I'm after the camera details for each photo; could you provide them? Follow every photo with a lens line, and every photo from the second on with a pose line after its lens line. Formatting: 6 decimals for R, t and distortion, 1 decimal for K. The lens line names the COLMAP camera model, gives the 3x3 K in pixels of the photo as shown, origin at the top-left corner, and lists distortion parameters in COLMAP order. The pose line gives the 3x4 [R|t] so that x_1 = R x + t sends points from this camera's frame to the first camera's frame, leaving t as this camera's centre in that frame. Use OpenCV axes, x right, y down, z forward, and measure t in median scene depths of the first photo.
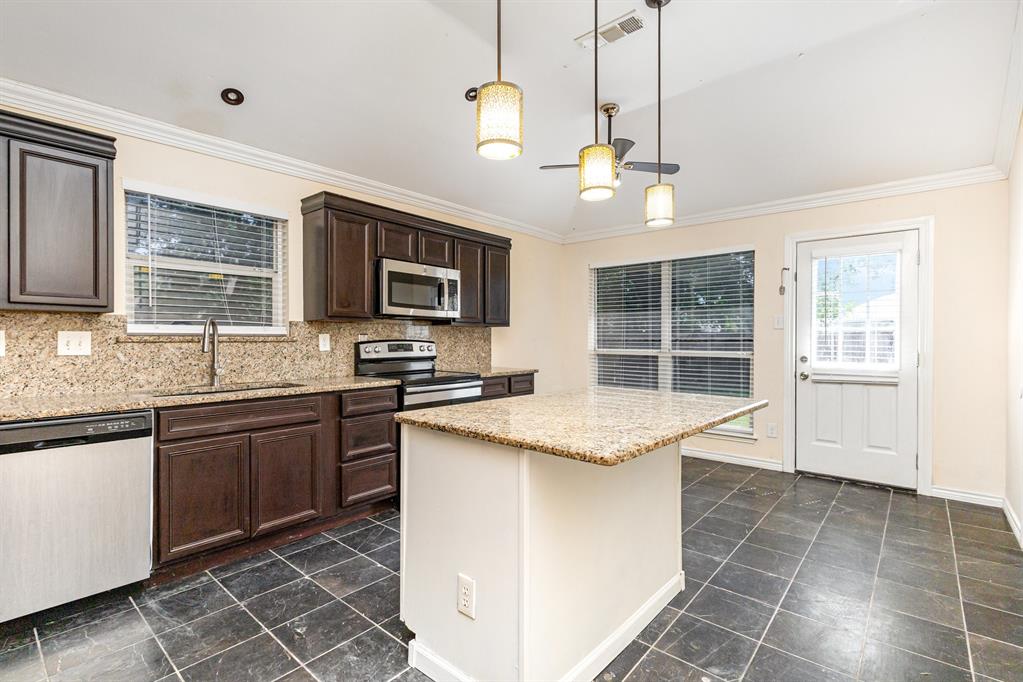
lens RADIAL K [[472.9, 0, 508.3], [0, 472.9, 341.3], [0, 0, 1]] dist [0.002826, 0.000937]
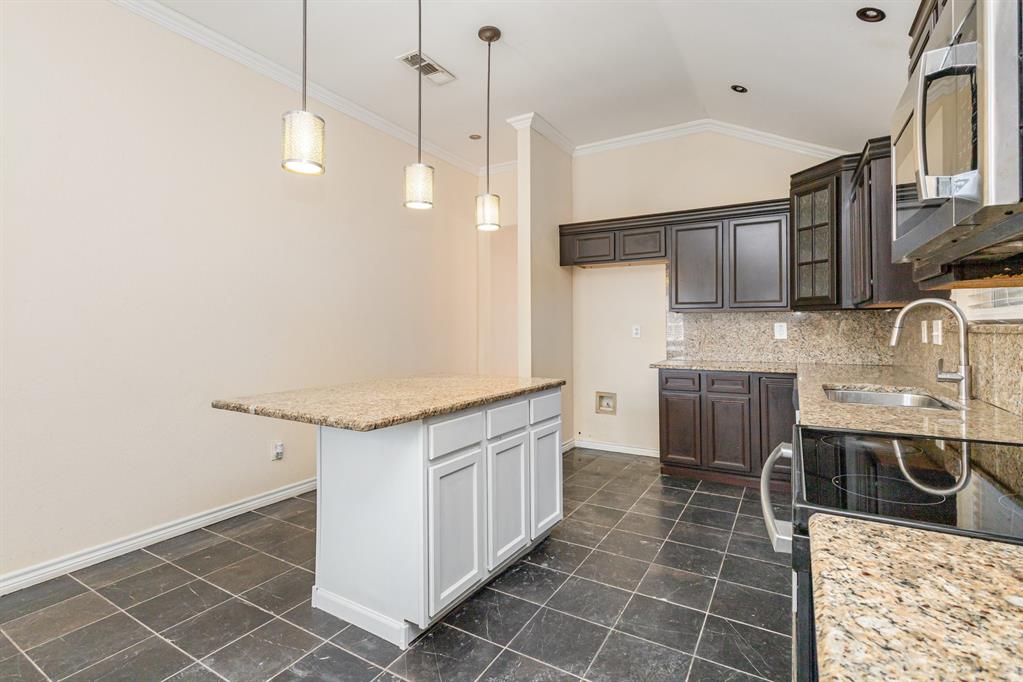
lens RADIAL K [[472.9, 0, 512.9], [0, 472.9, 324.1], [0, 0, 1]] dist [0.002826, 0.000937]
pose [[-0.983284, 0.004483, -0.182024, 0.094004], [0.004889, 0.999986, -0.001785, -0.009307], [0.182014, -0.002645, -0.983292, 1.188188]]
